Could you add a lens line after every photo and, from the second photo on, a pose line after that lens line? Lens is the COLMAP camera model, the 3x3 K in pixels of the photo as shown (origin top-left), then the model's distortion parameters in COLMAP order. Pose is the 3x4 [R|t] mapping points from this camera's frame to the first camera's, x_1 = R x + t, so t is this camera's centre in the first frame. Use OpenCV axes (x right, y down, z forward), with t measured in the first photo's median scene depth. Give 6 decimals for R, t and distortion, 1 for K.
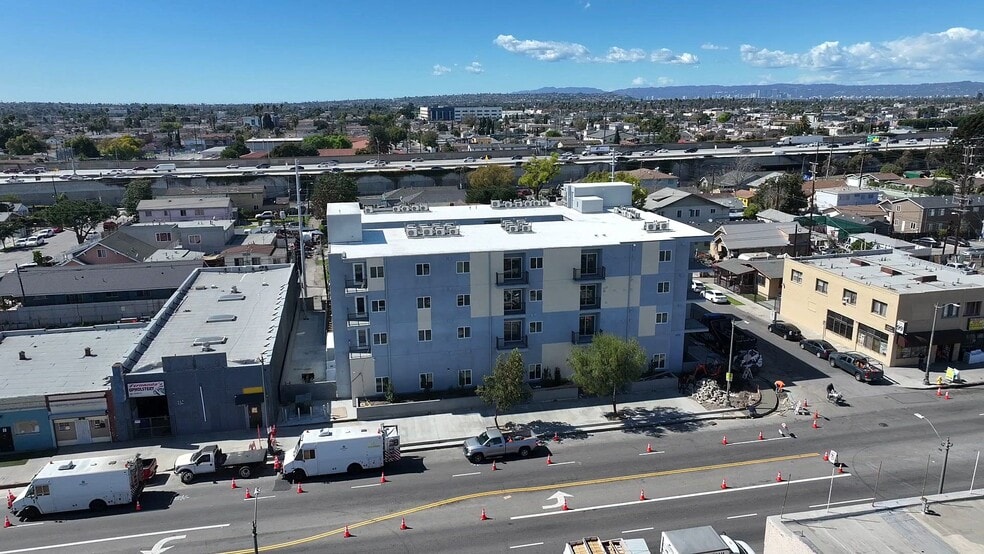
lens RADIAL K [[688.1, 0, 492.0], [0, 688.1, 277.0], [0, 0, 1]] dist [0.001790, -0.000046]
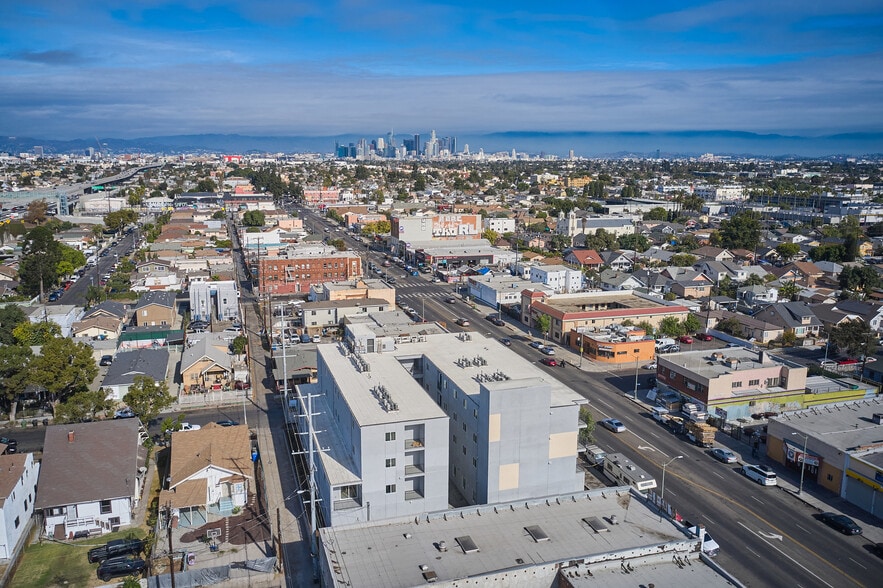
lens RADIAL K [[700.0, 0, 441.5], [0, 700.0, 294.0], [0, 0, 1]] dist [-0.000445, 0.004831]
pose [[-0.109298, -0.179156, 0.977731, -1.401062], [0.239327, 0.949945, 0.200818, -0.538119], [-0.964768, 0.255946, -0.060951, 1.206183]]
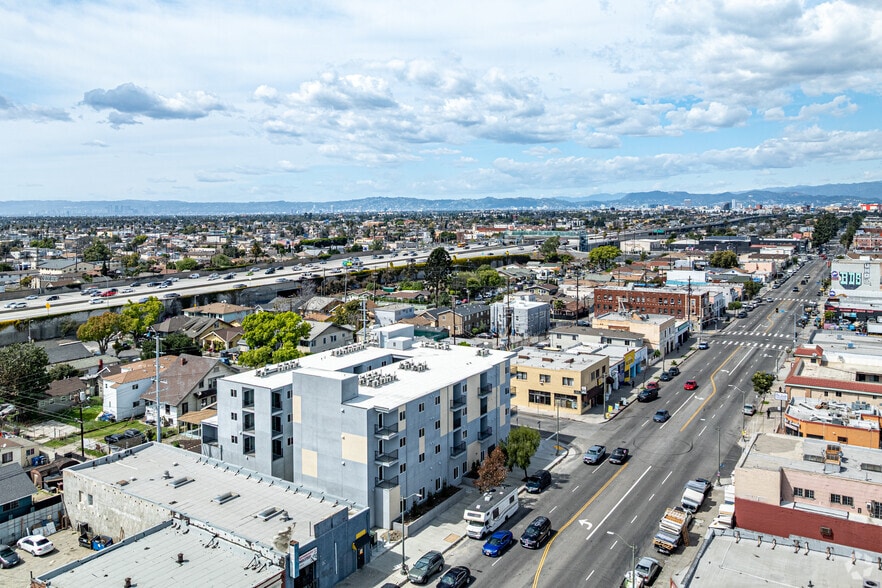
lens RADIAL K [[698.7, 0, 435.5], [0, 698.7, 217.7], [0, 0, 1]] dist [-0.033814, -0.000922]
pose [[0.693390, -0.001525, 0.720561, -1.011811], [0.175807, 0.970135, -0.167125, -0.131737], [-0.698787, 0.242562, 0.672949, -0.038639]]
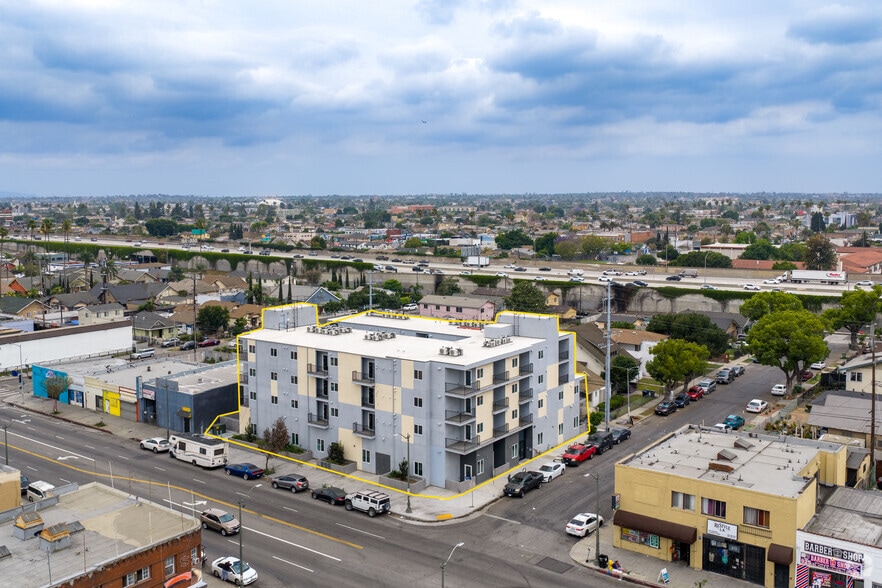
lens RADIAL K [[852.2, 0, 406.3], [0, 852.2, 291.5], [0, 0, 1]] dist [0.032614, -0.007341]
pose [[0.647009, 0.089341, -0.757230, 1.323029], [-0.187598, 0.981236, -0.044522, -0.101123], [0.739044, 0.170861, 0.651629, 0.025625]]
